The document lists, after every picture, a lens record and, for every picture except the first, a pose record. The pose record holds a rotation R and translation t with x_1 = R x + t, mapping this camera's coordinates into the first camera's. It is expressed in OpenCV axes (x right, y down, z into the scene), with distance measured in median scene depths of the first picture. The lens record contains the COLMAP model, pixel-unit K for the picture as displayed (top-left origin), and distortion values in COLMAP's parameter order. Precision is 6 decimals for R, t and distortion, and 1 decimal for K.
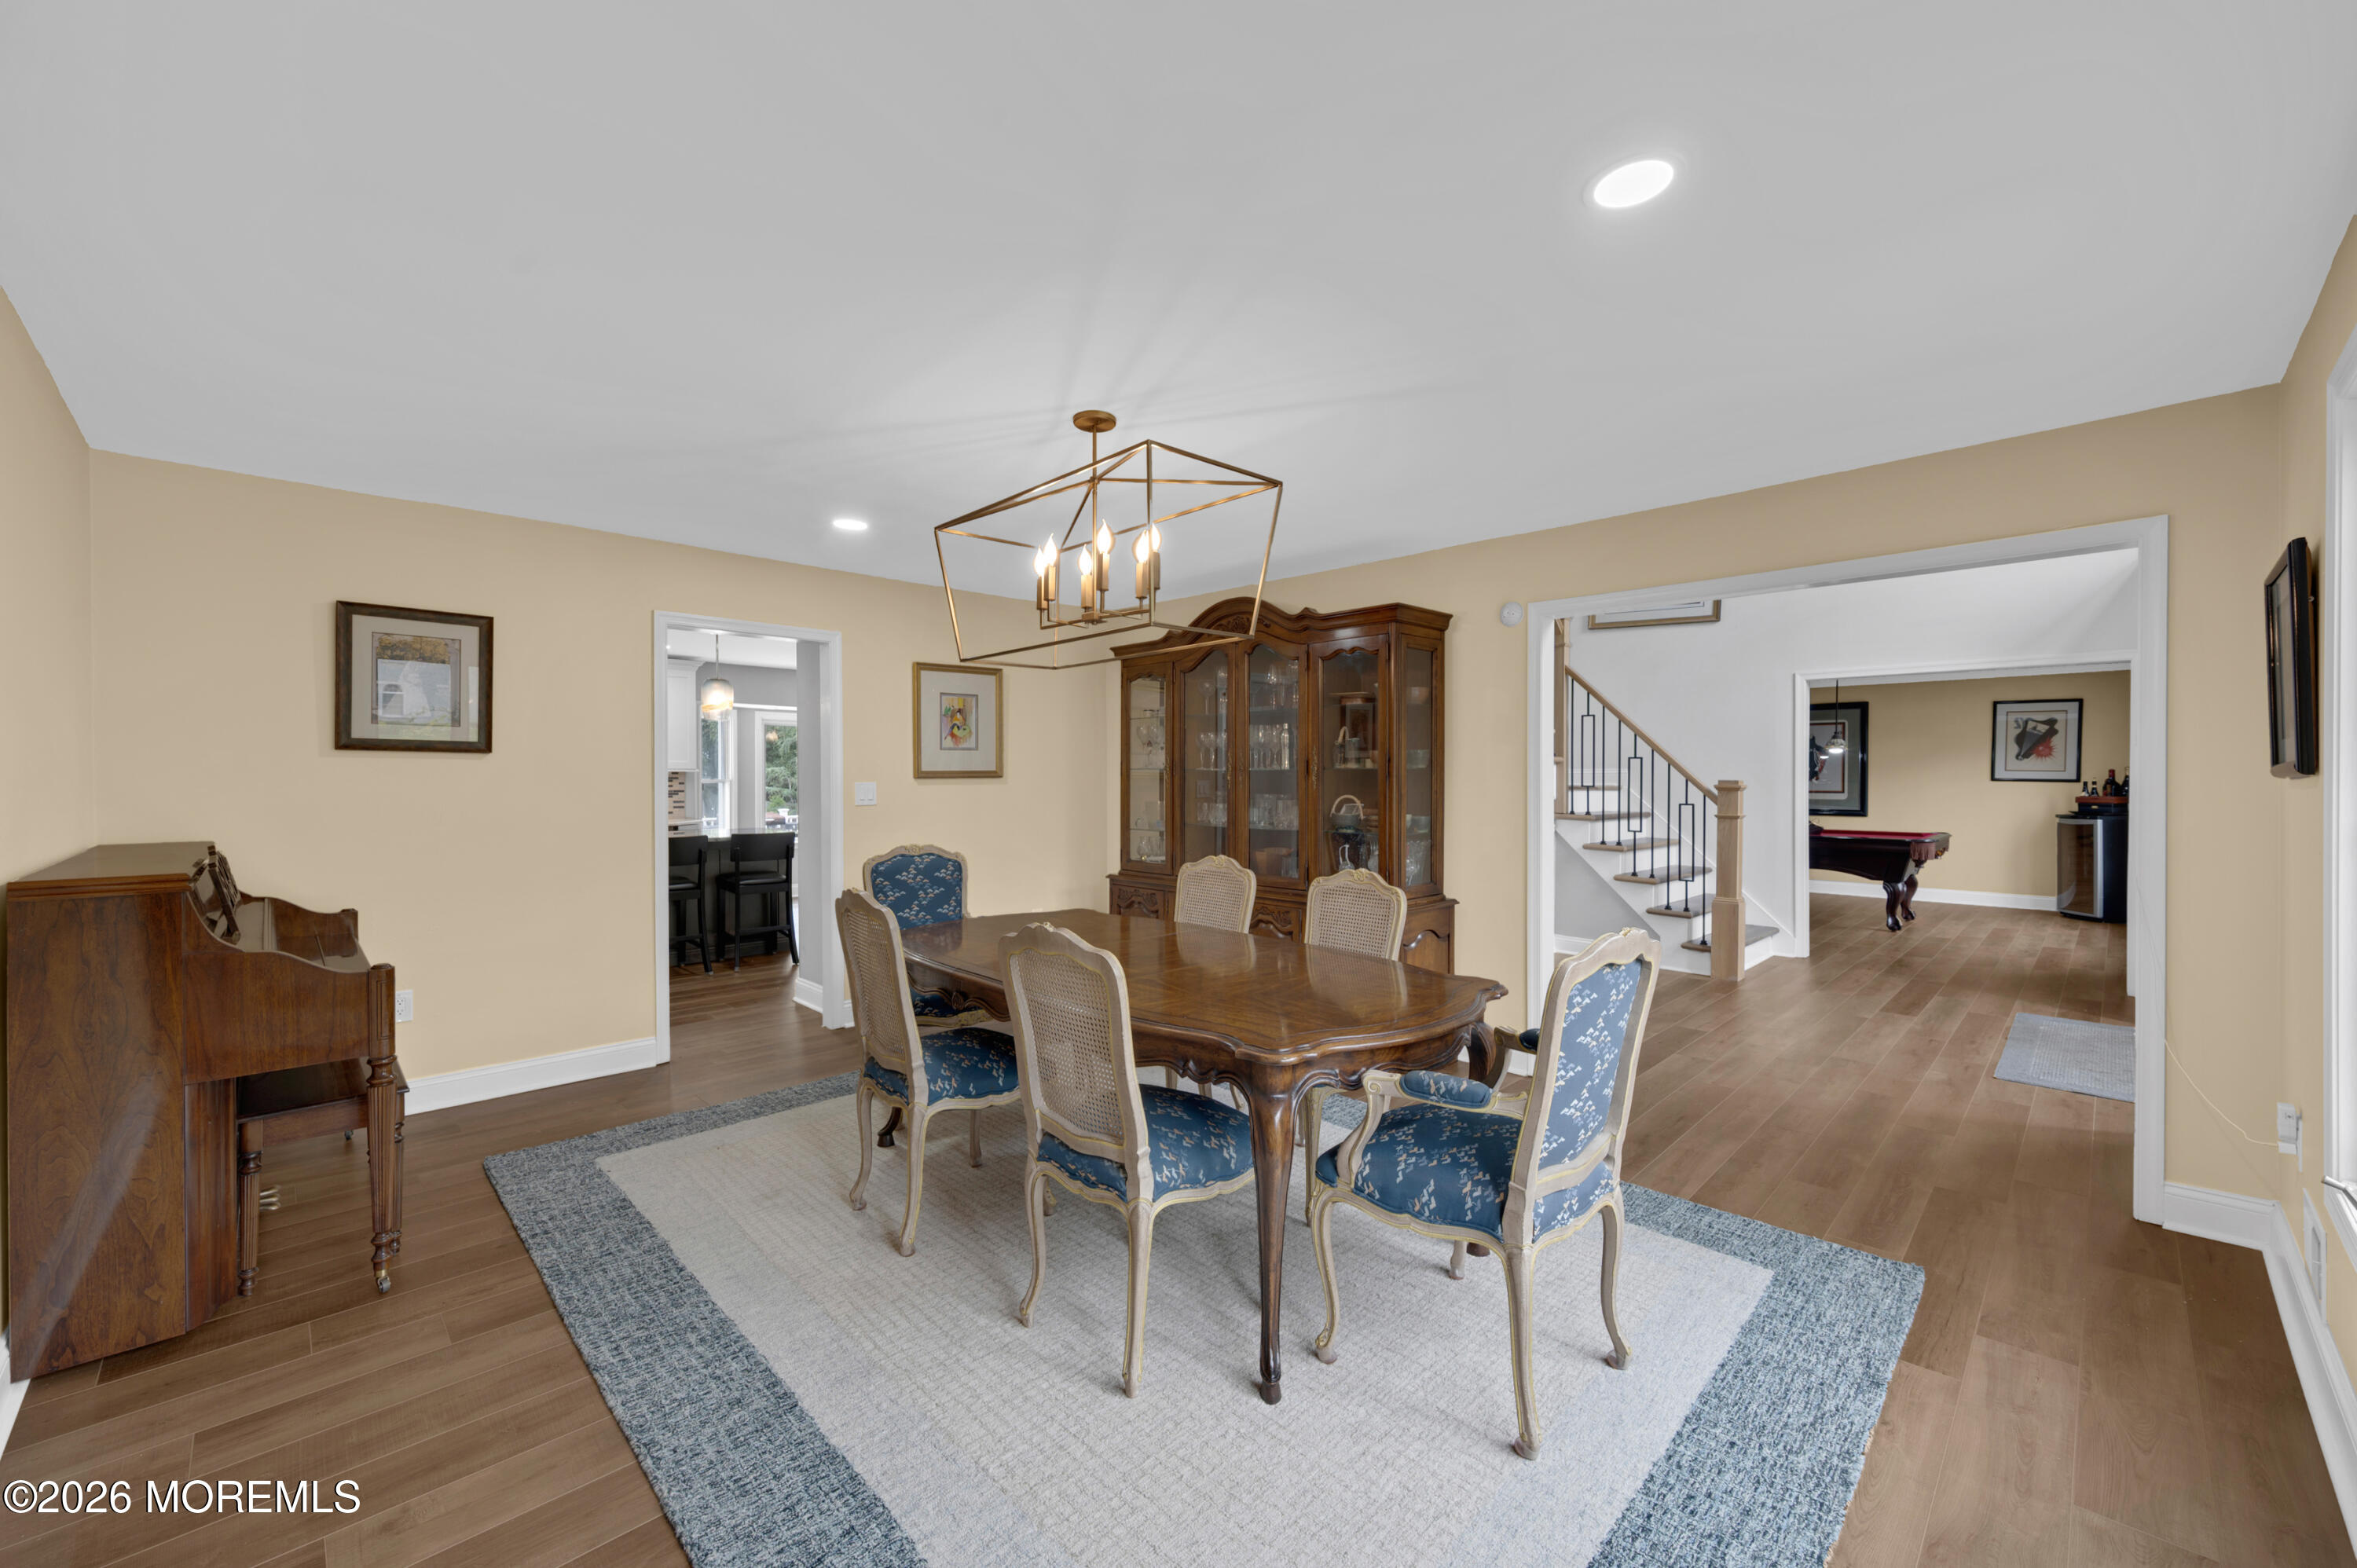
lens RADIAL K [[918.2, 0, 1171.1], [0, 918.2, 774.5], [0, 0, 1]] dist [-0.001794, -0.000078]
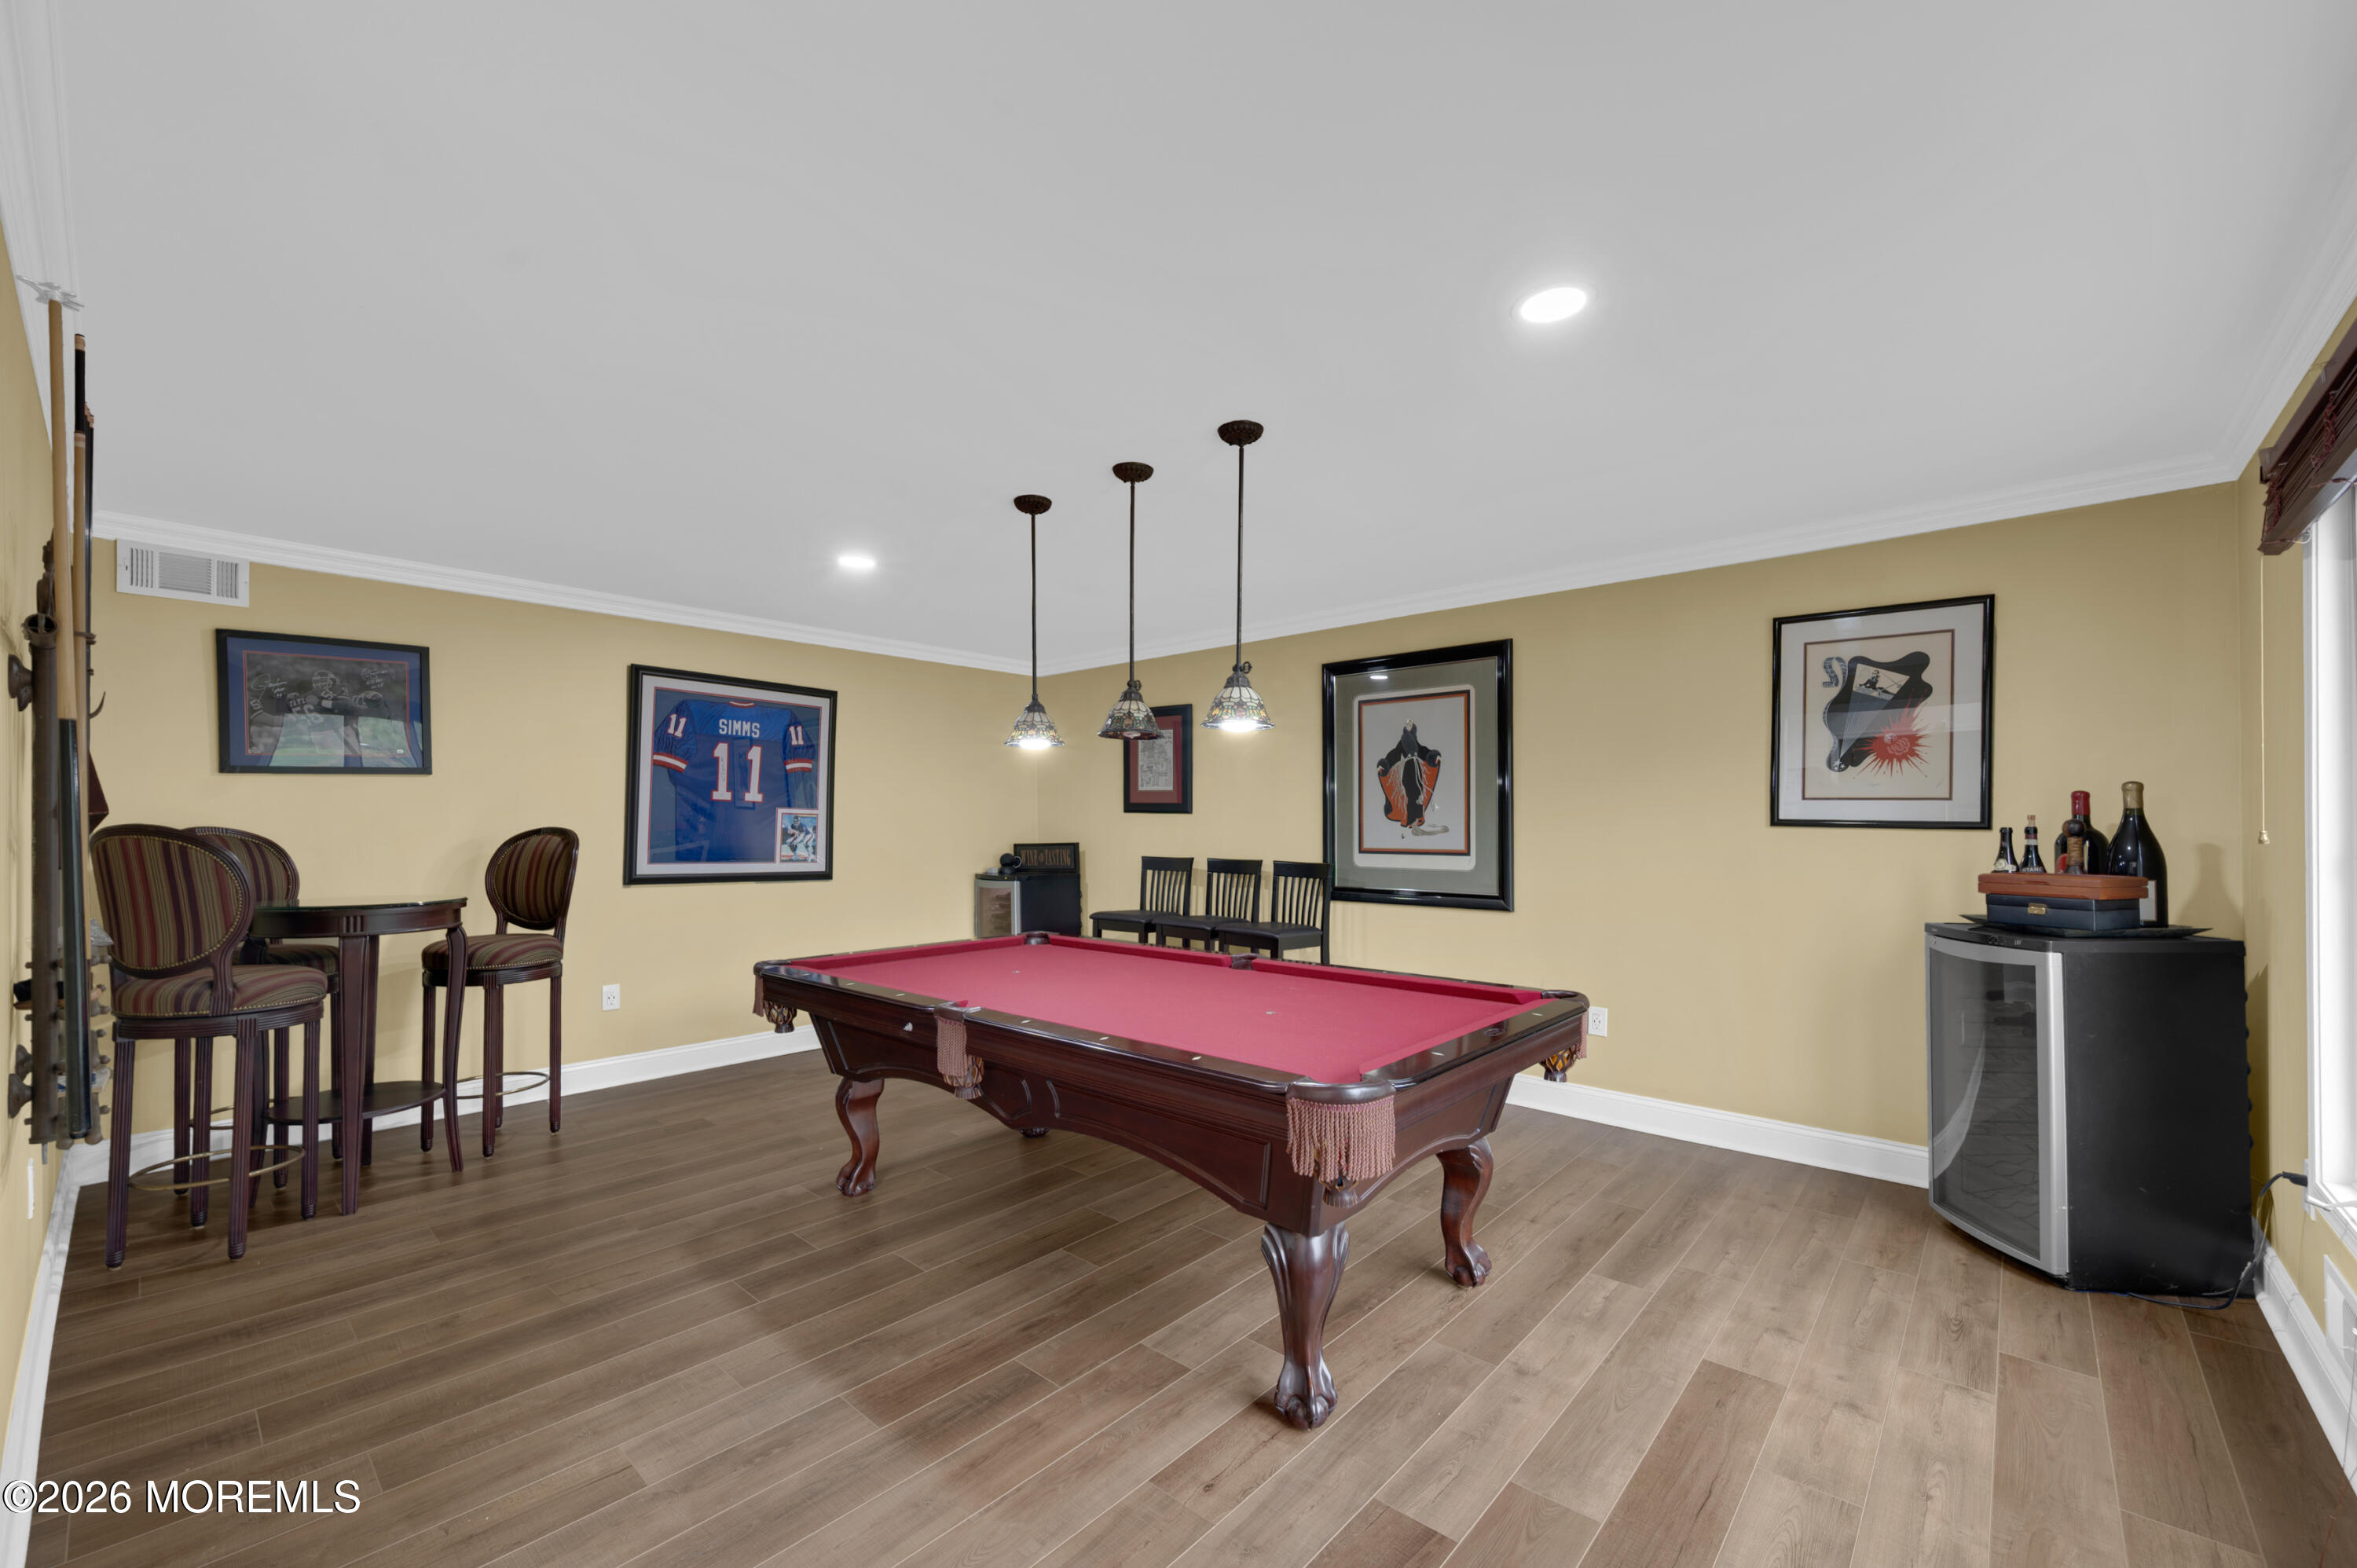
lens RADIAL K [[918.2, 0, 1186.2], [0, 918.2, 805.8], [0, 0, 1]] dist [-0.001794, -0.000078]
pose [[0.997782, 0.000364, 0.066571, 0.673280], [0.000495, 0.999917, -0.012878, 0.003640], [-0.066570, 0.012882, 0.997699, 0.682529]]
